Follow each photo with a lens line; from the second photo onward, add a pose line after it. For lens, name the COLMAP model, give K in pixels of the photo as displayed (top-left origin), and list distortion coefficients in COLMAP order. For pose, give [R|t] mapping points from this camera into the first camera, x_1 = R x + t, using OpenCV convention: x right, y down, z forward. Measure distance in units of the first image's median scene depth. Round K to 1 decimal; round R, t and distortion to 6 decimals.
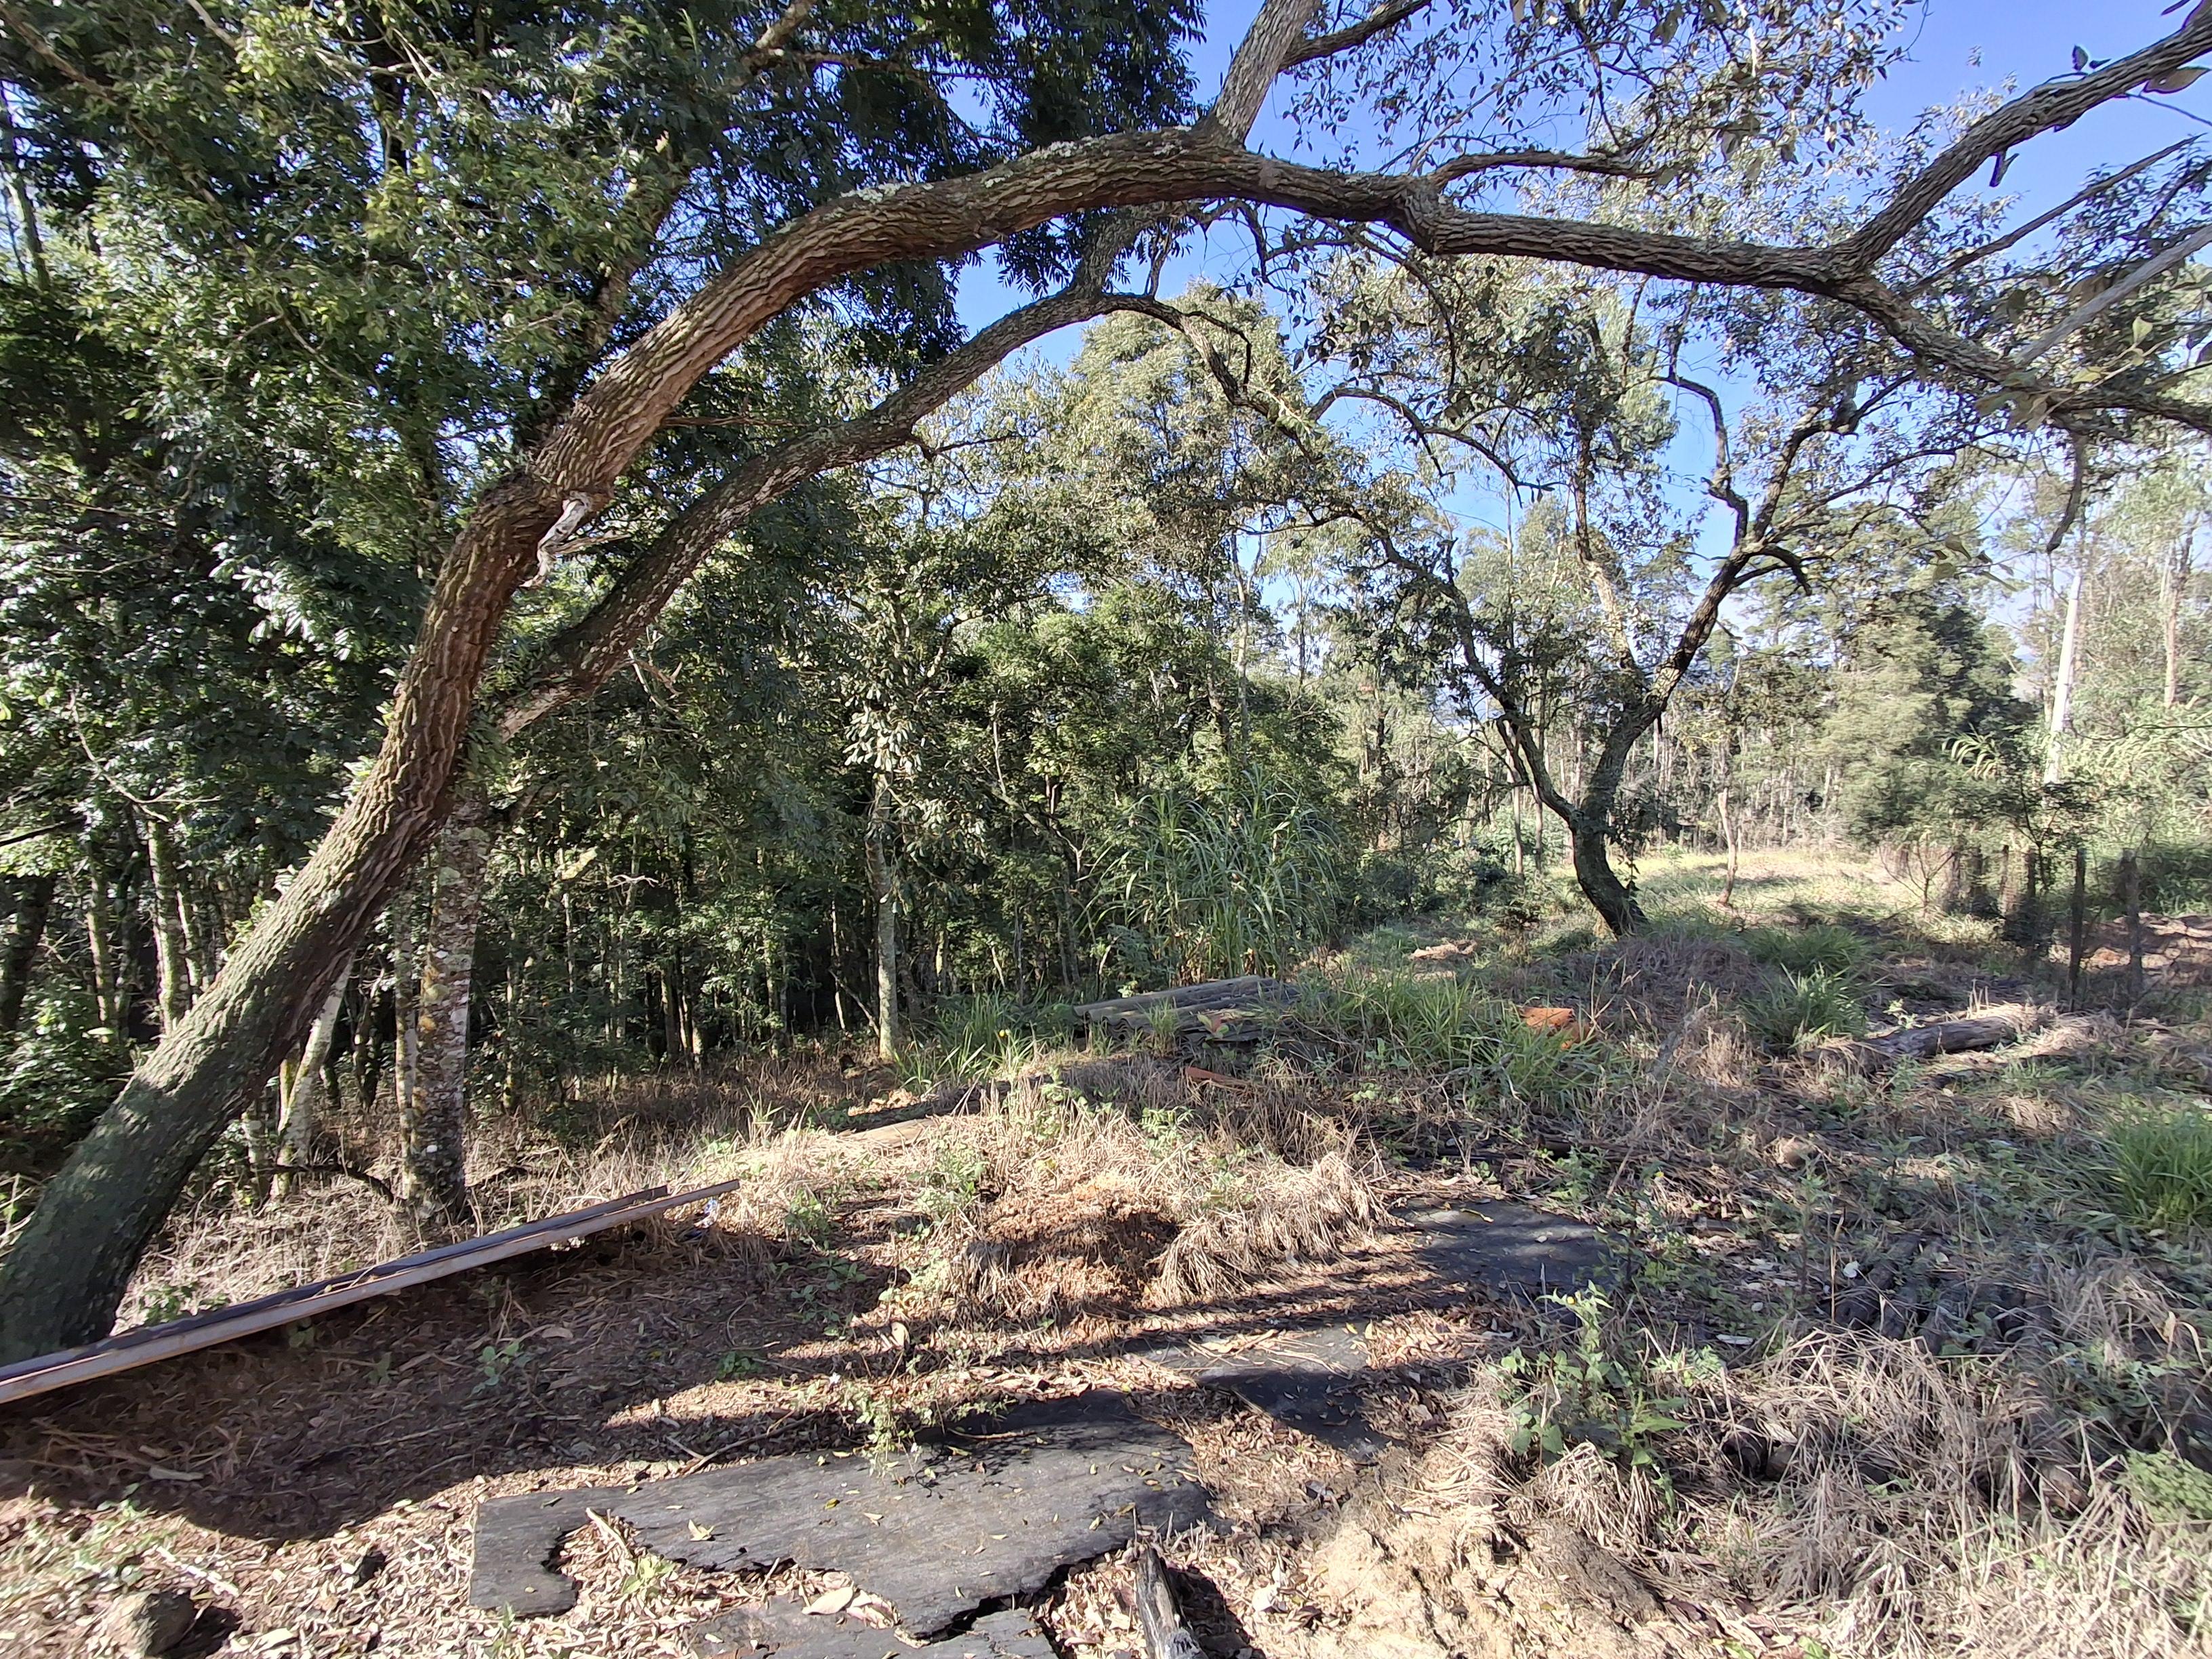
lens RADIAL K [[1017.4, 0, 1102.2], [0, 1017.4, 814.1], [0, 0, 1]] dist [0.026257, -0.012858]
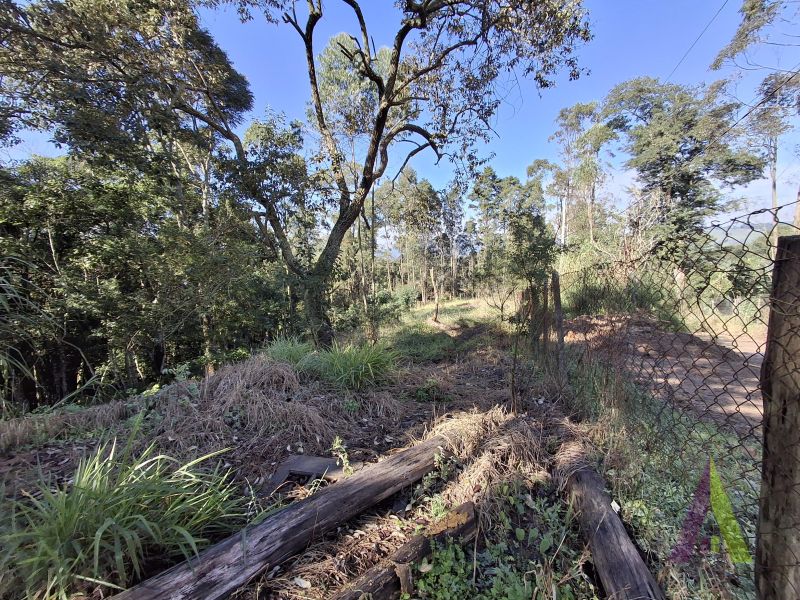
lens RADIAL K [[370.3, 0, 401.1], [0, 370.3, 288.7], [0, 0, 1]] dist [0.030124, 0.000634]
pose [[0.949854, -0.032989, 0.310948, 0.341381], [0.037405, 0.999266, -0.008246, 0.027968], [-0.310448, 0.019464, 0.950391, 0.316952]]
